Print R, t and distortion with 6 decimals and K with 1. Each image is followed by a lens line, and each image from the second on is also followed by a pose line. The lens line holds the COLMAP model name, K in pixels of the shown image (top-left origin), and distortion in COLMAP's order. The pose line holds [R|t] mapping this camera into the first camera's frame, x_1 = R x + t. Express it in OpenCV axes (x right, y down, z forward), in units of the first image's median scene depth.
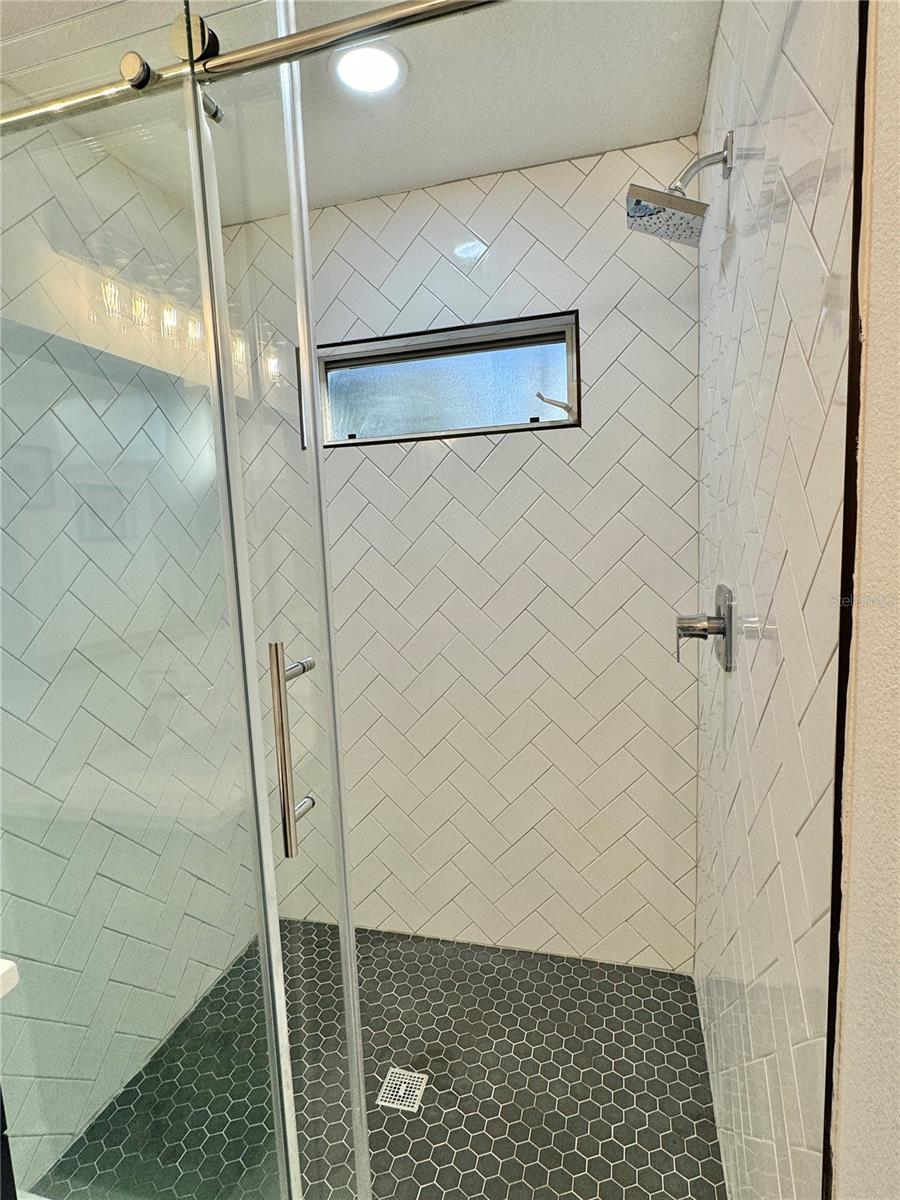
lens RADIAL K [[619.4, 0, 451.5], [0, 619.4, 606.1], [0, 0, 1]] dist [0.000216, -0.000740]
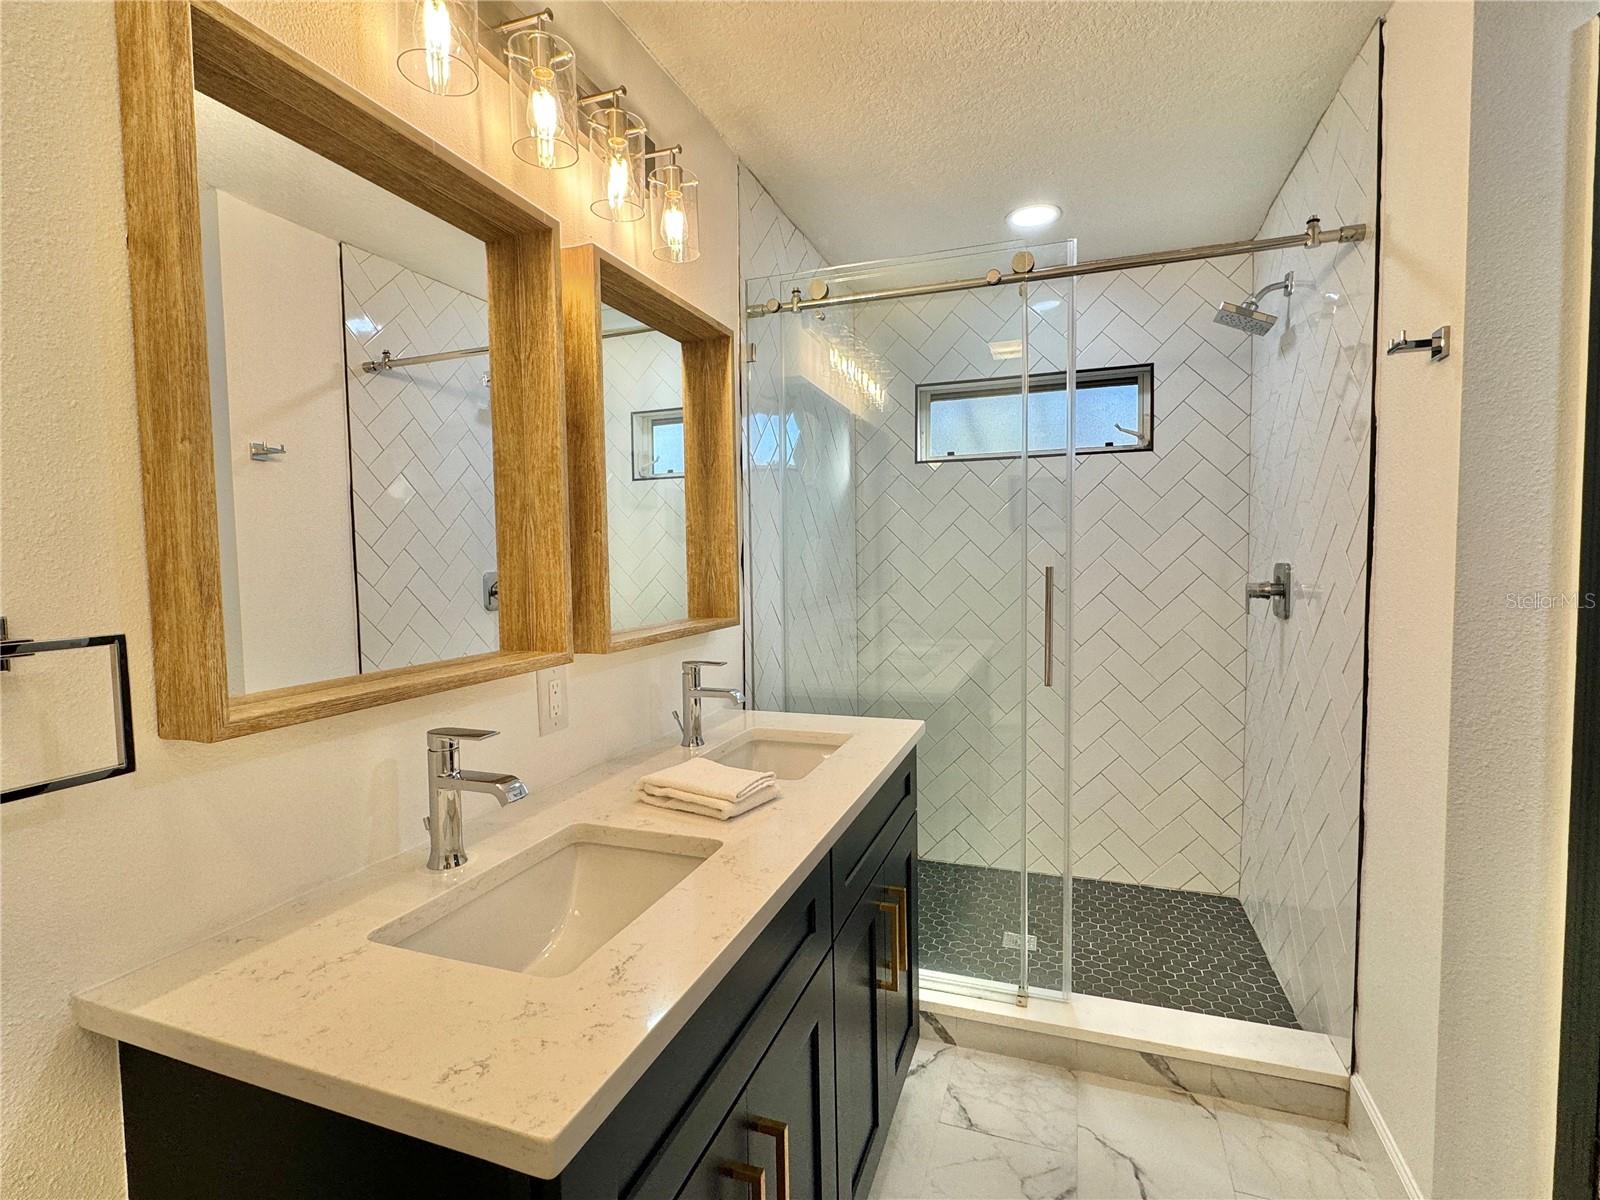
lens RADIAL K [[752.1, 0, 802.0], [0, 752.1, 607.8], [0, 0, 1]] dist [-0.005129, 0.001402]
pose [[0.996139, 0.032660, -0.081483, -0.386663], [-0.037258, 0.997760, -0.055556, 0.153321], [0.079486, 0.058377, 0.995125, -0.605652]]
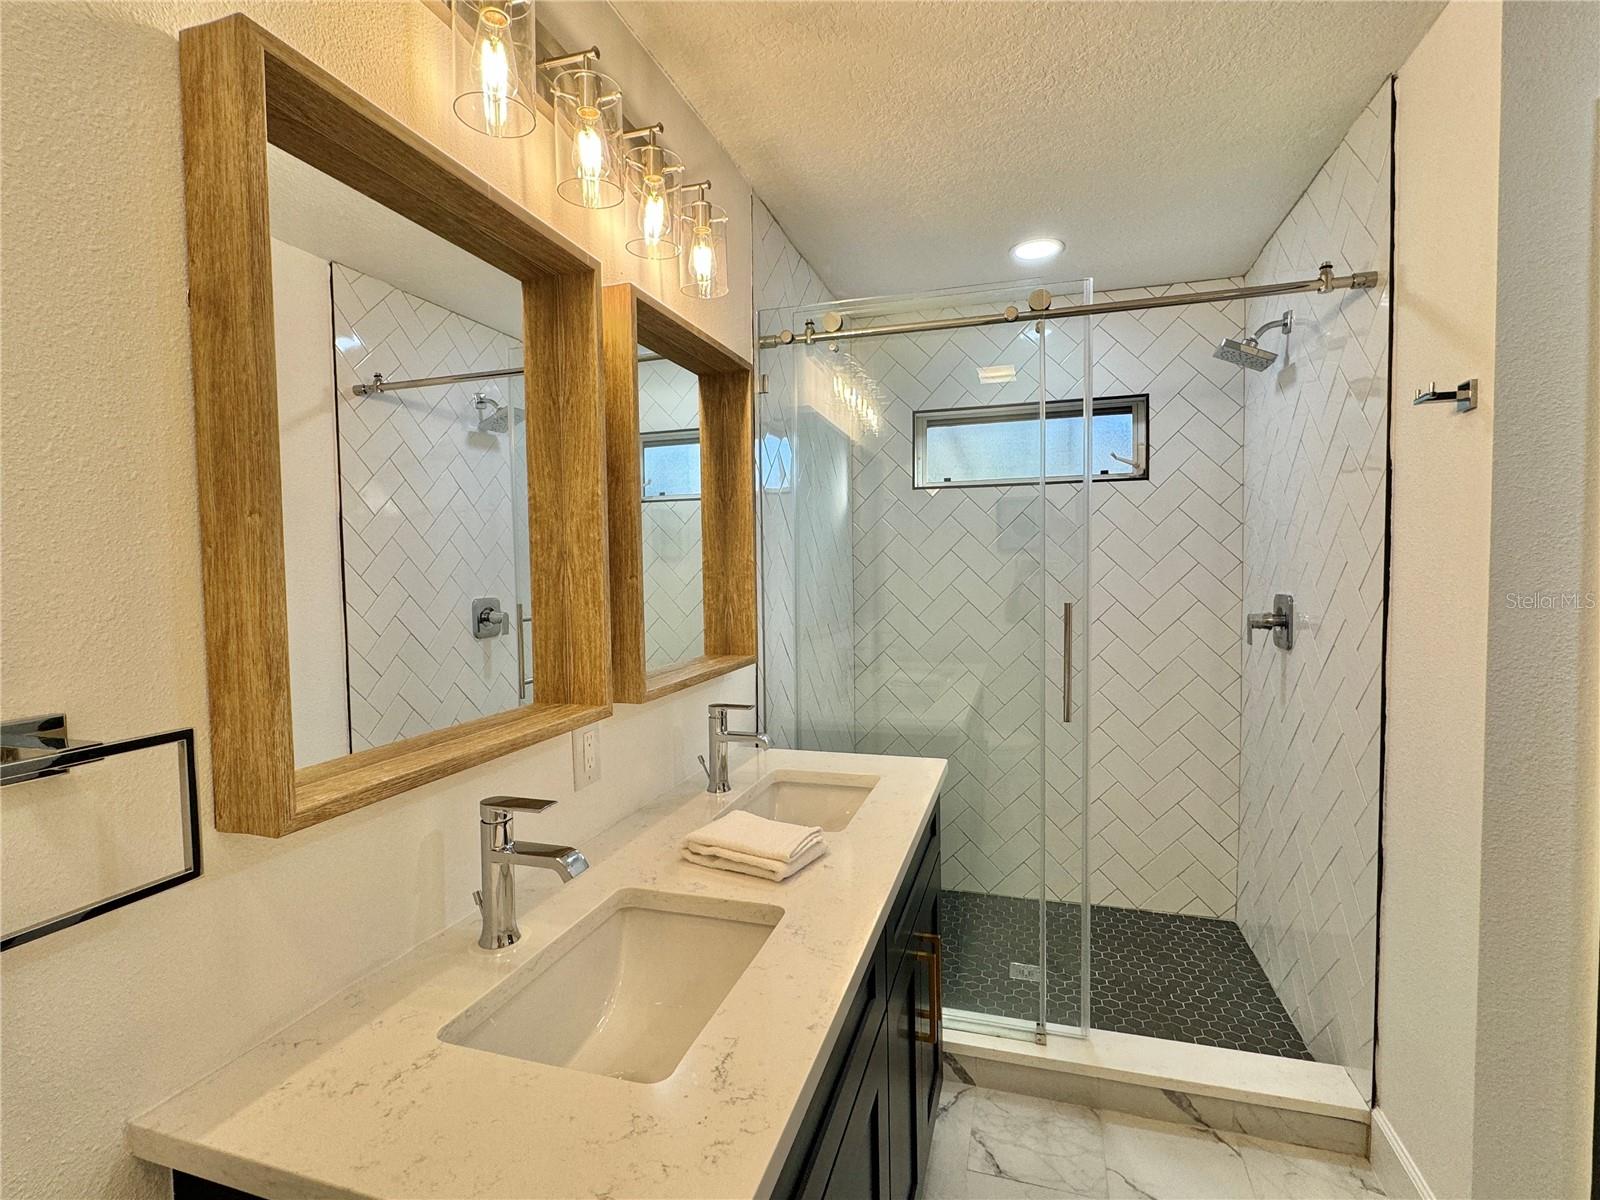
lens RADIAL K [[752.1, 0, 802.5], [0, 752.1, 608.5], [0, 0, 1]] dist [-0.005129, 0.001402]
pose [[0.998874, 0.029676, -0.037024, -0.461359], [-0.032245, 0.996968, -0.070823, 0.119593], [0.034810, 0.071937, 0.996802, -0.597434]]
